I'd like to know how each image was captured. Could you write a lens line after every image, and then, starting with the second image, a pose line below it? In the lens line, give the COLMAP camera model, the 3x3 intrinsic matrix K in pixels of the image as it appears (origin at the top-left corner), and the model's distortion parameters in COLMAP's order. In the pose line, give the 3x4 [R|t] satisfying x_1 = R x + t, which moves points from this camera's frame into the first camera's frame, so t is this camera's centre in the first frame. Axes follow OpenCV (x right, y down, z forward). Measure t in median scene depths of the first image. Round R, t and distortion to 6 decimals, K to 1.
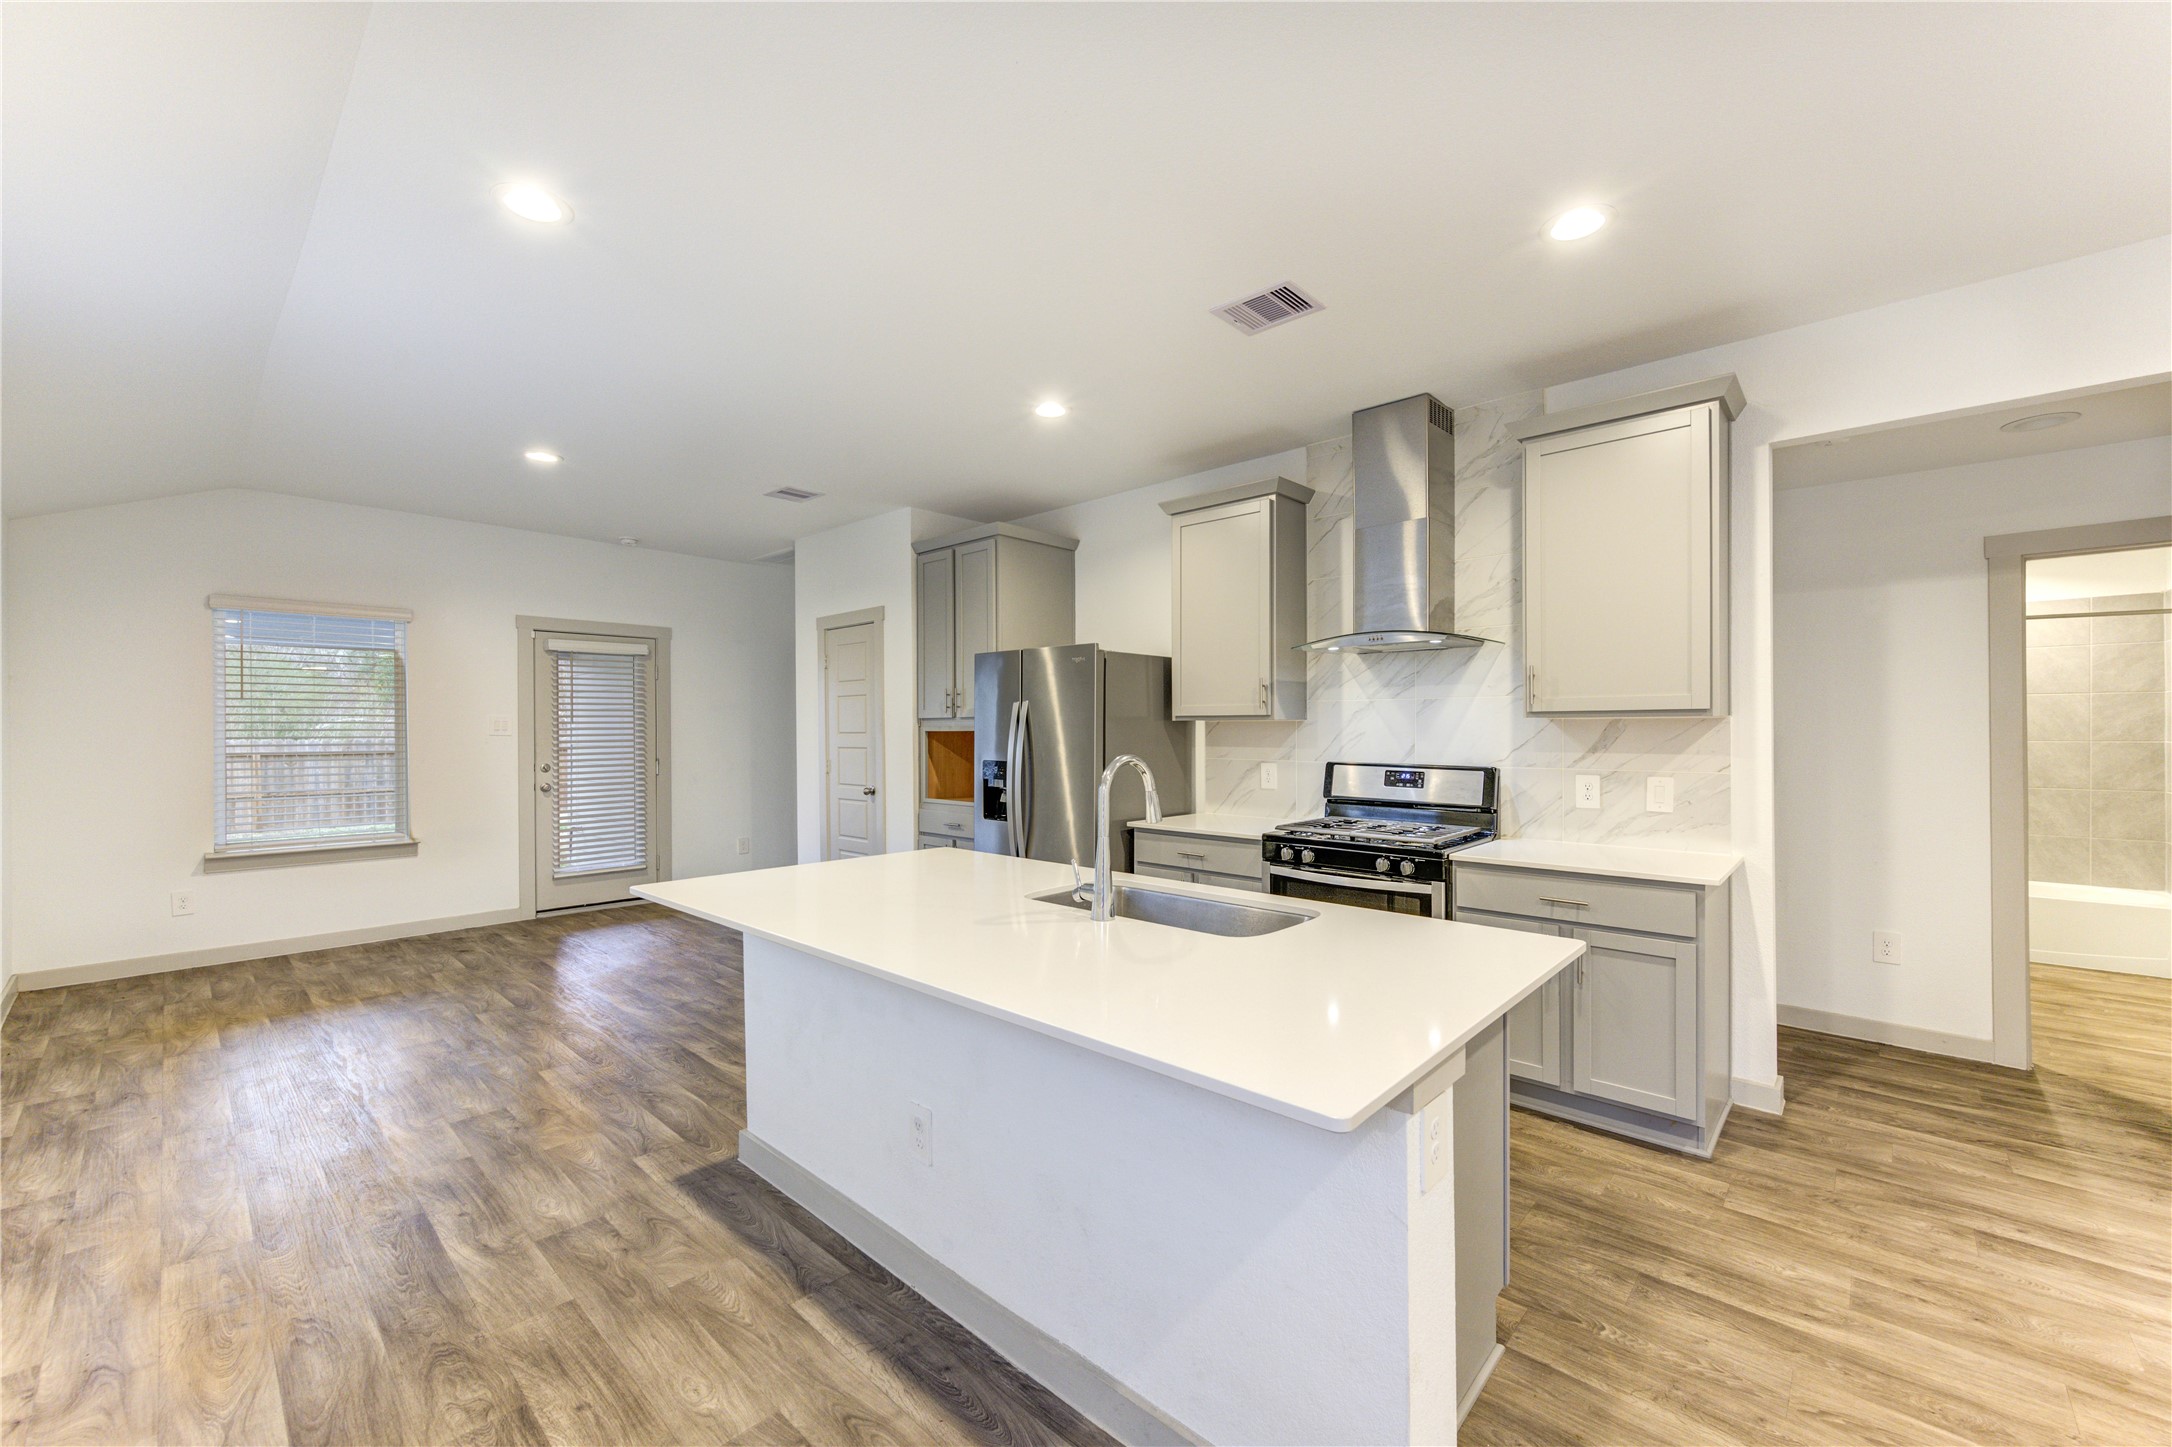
lens RADIAL K [[853.1, 0, 1105.0], [0, 853.1, 767.3], [0, 0, 1]] dist [-0.000104, 0.000040]
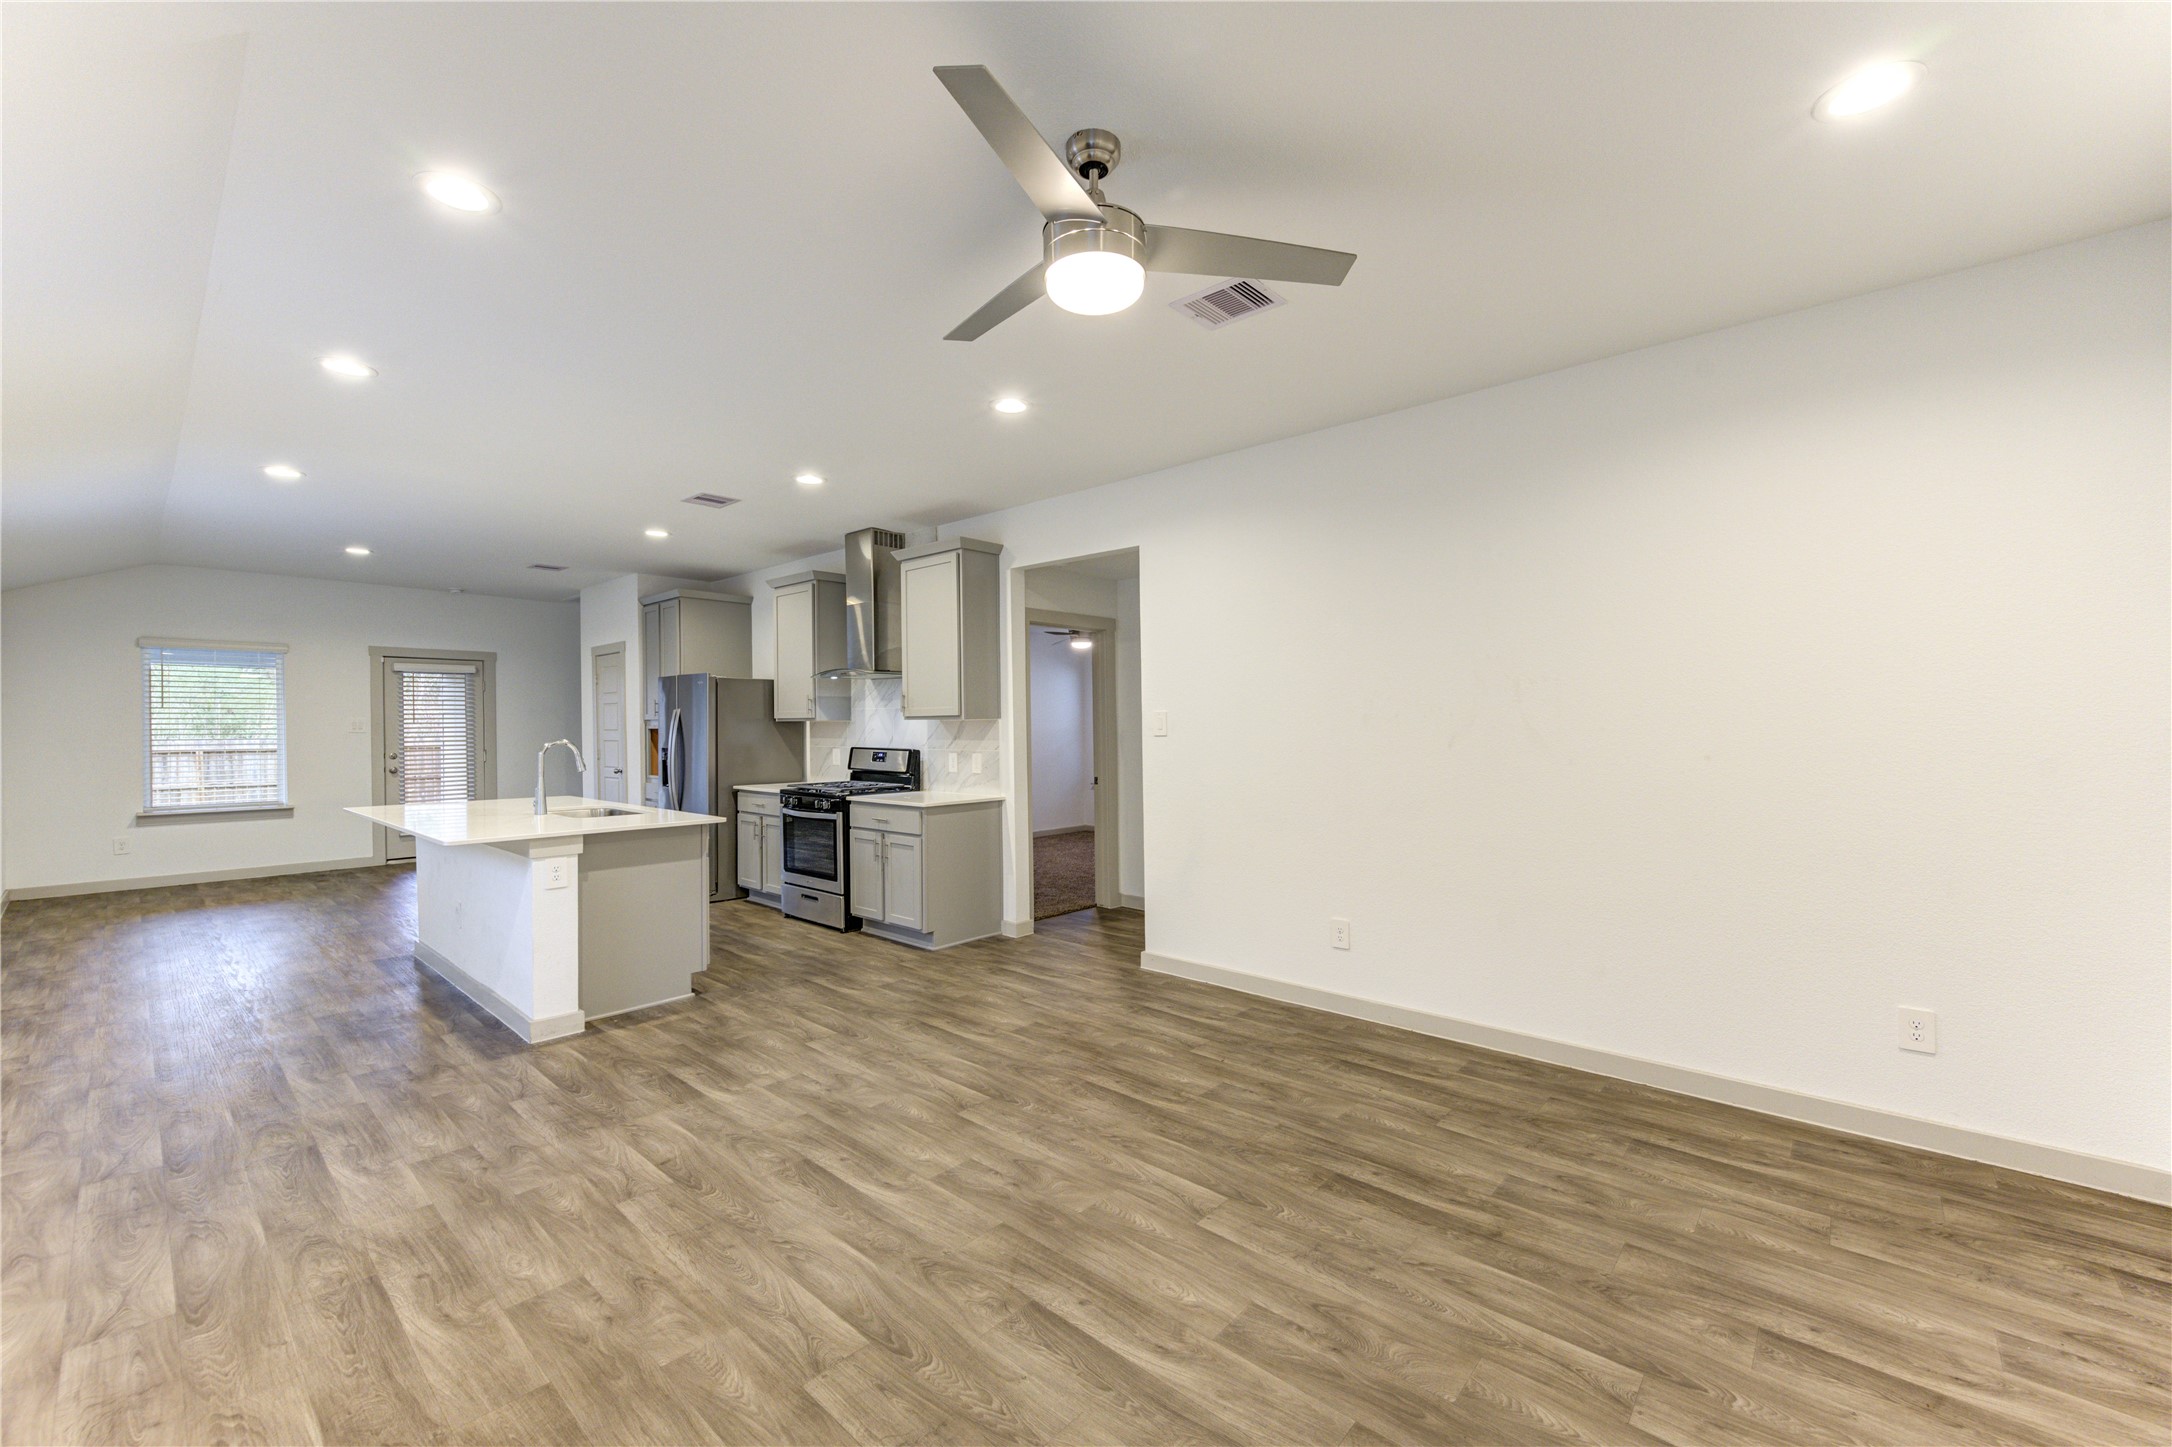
lens RADIAL K [[853.1, 0, 1105.7], [0, 853.1, 699.0], [0, 0, 1]] dist [-0.000104, 0.000040]
pose [[0.999700, -0.003048, 0.024317, 0.328077], [0.004863, 0.997176, -0.074947, 0.012456], [-0.024020, 0.075043, 0.996891, -0.299843]]
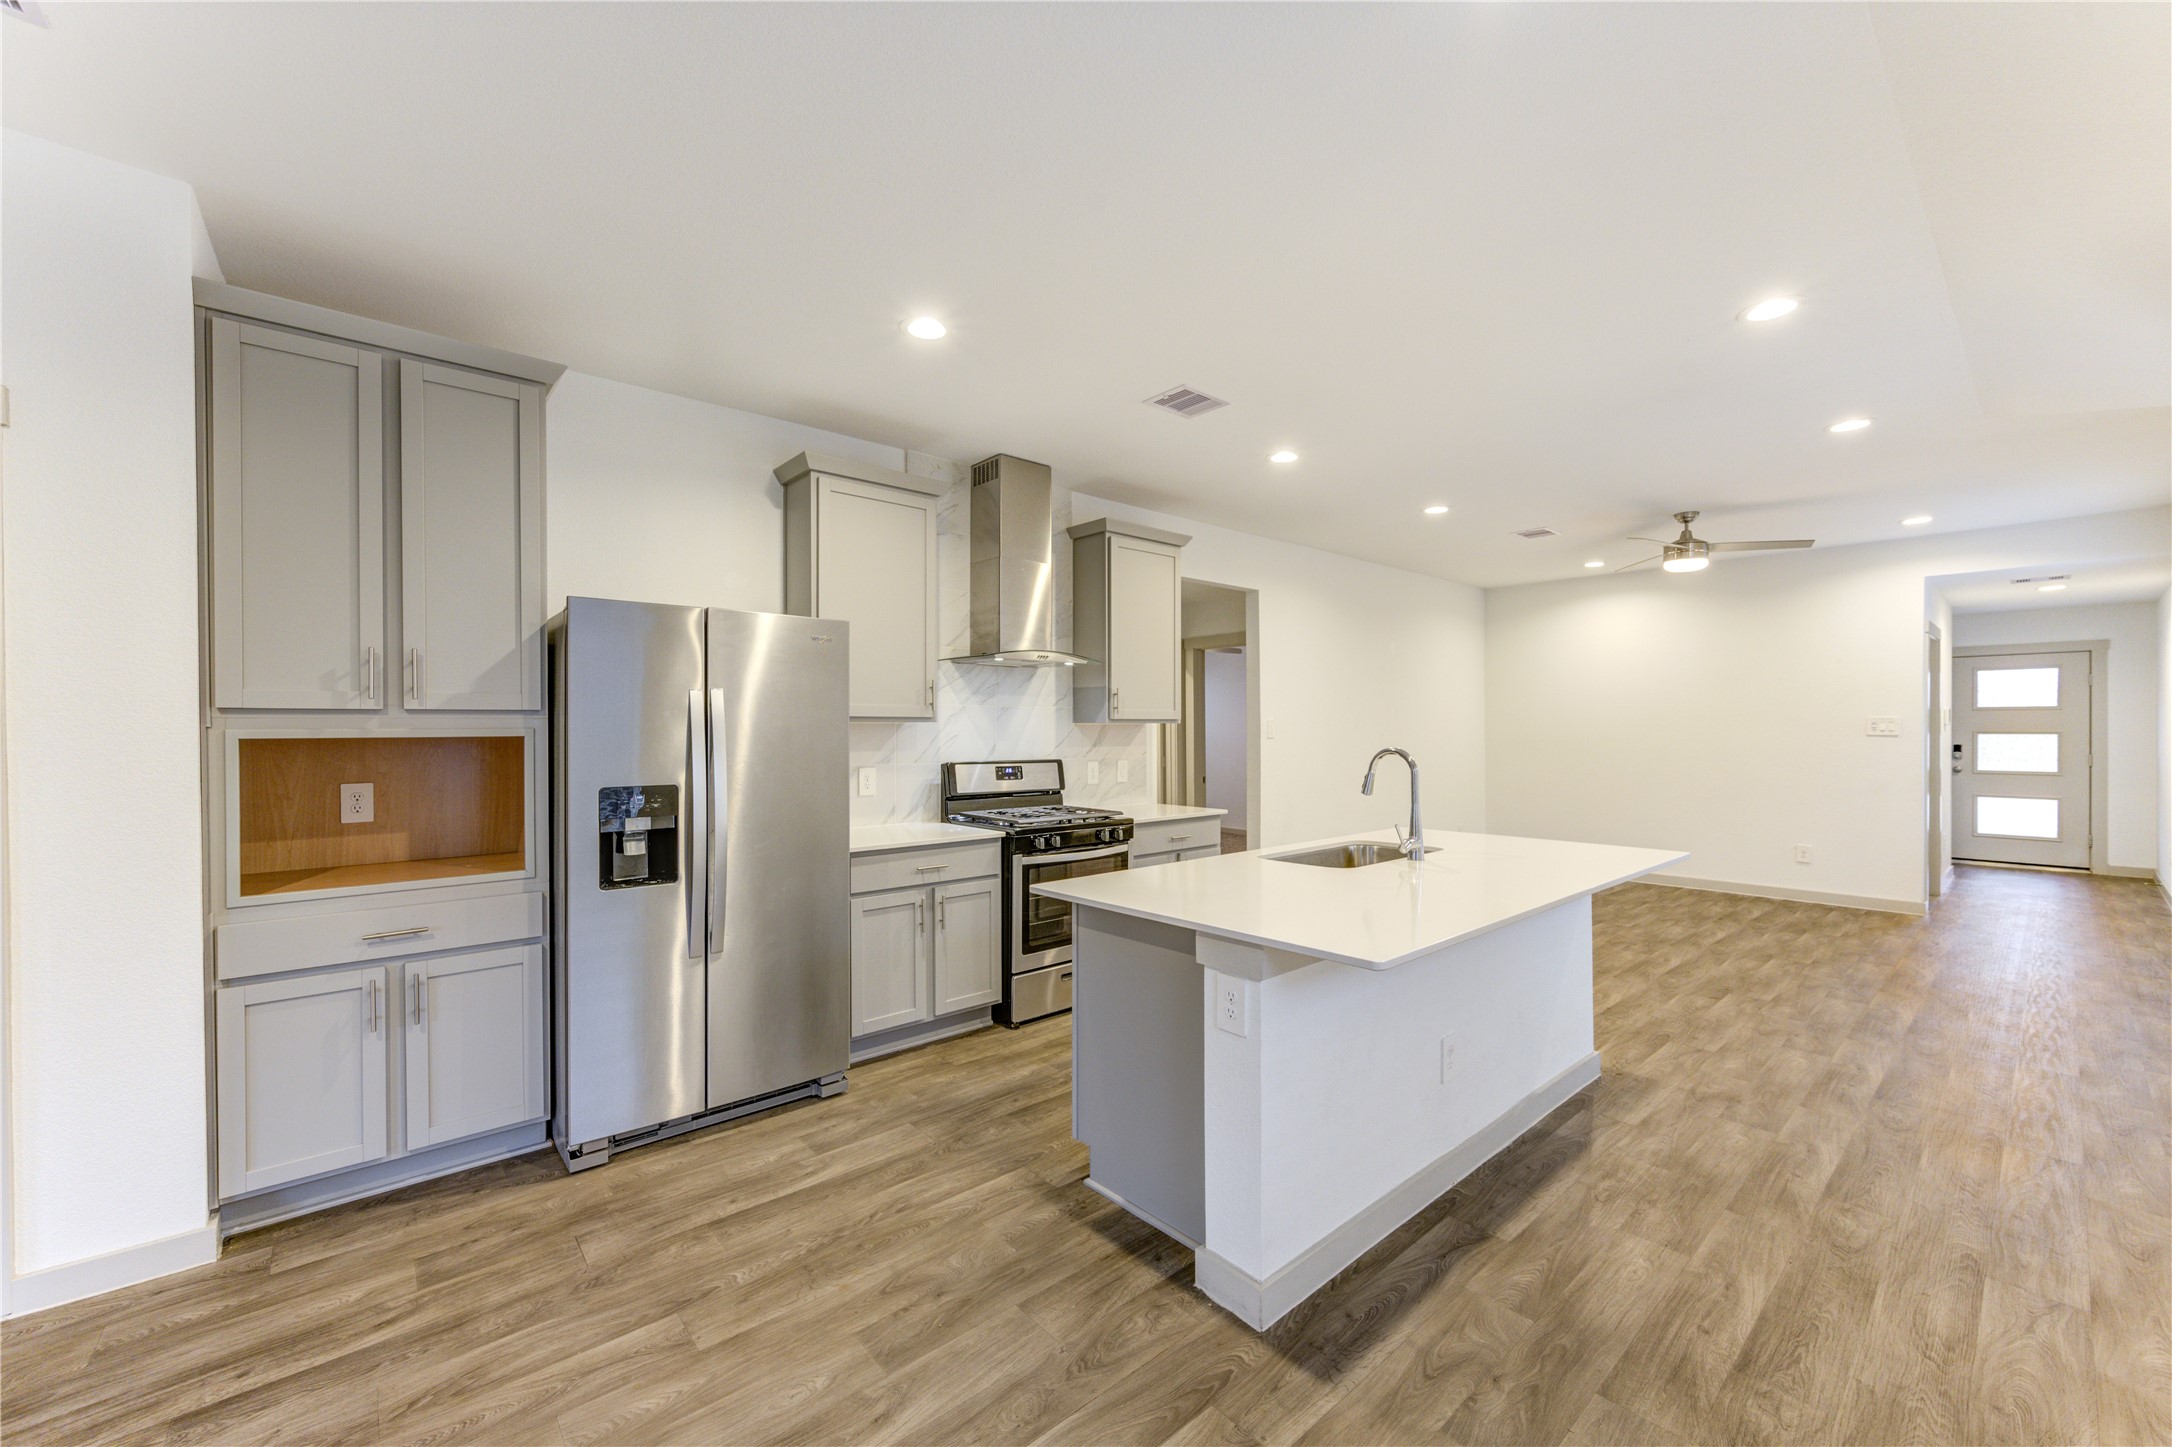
lens RADIAL K [[853.1, 0, 1076.5], [0, 853.1, 746.7], [0, 0, 1]] dist [-0.000104, 0.000040]
pose [[0.118598, -0.017589, 0.992787, -1.579622], [0.047291, 0.998809, 0.012046, -0.062349], [-0.991816, 0.045521, 0.119288, 1.437957]]
